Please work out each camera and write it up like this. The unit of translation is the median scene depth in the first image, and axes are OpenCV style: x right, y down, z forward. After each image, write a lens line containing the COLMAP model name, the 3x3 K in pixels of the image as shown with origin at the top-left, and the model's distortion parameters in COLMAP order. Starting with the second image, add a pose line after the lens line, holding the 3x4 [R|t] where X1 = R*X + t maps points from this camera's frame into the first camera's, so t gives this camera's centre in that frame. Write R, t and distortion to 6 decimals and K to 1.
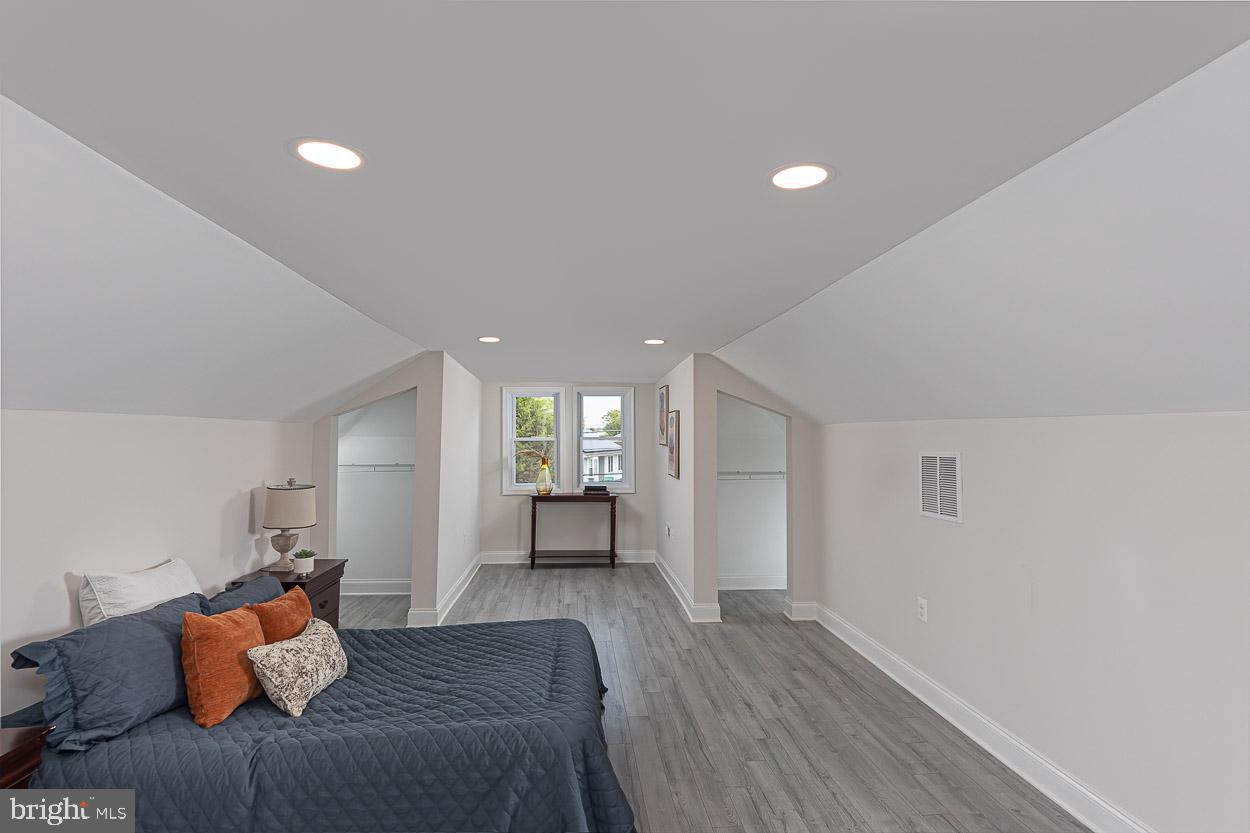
lens RADIAL K [[592.6, 0, 625.7], [0, 592.6, 413.7], [0, 0, 1]] dist [0.000194, 0.002022]
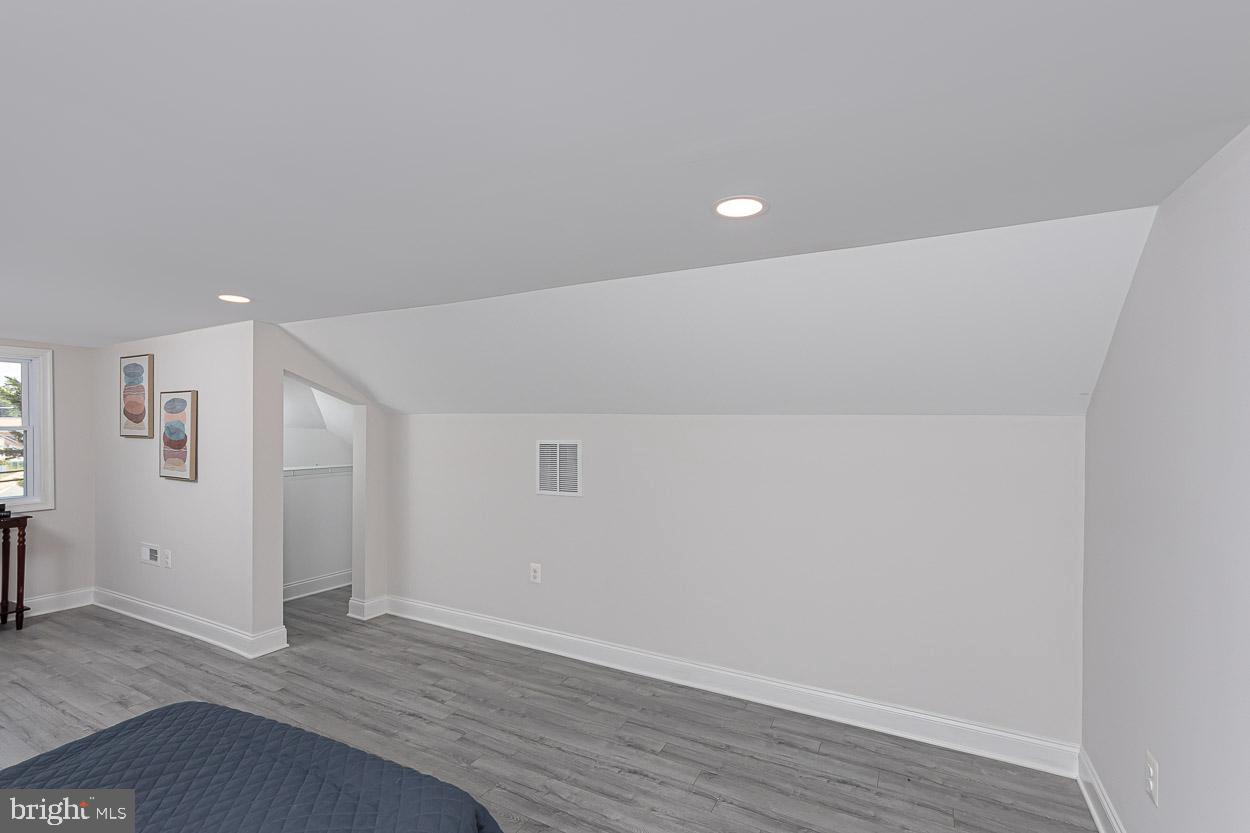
lens RADIAL K [[555.1, 0, 626.3], [0, 555.1, 425.0], [0, 0, 1]] dist [0.001754, -0.000037]
pose [[0.547475, 0.004775, 0.836809, -0.302873], [-0.038185, 0.999085, 0.019281, 0.005530], [-0.835951, -0.042509, 0.547156, 0.230805]]
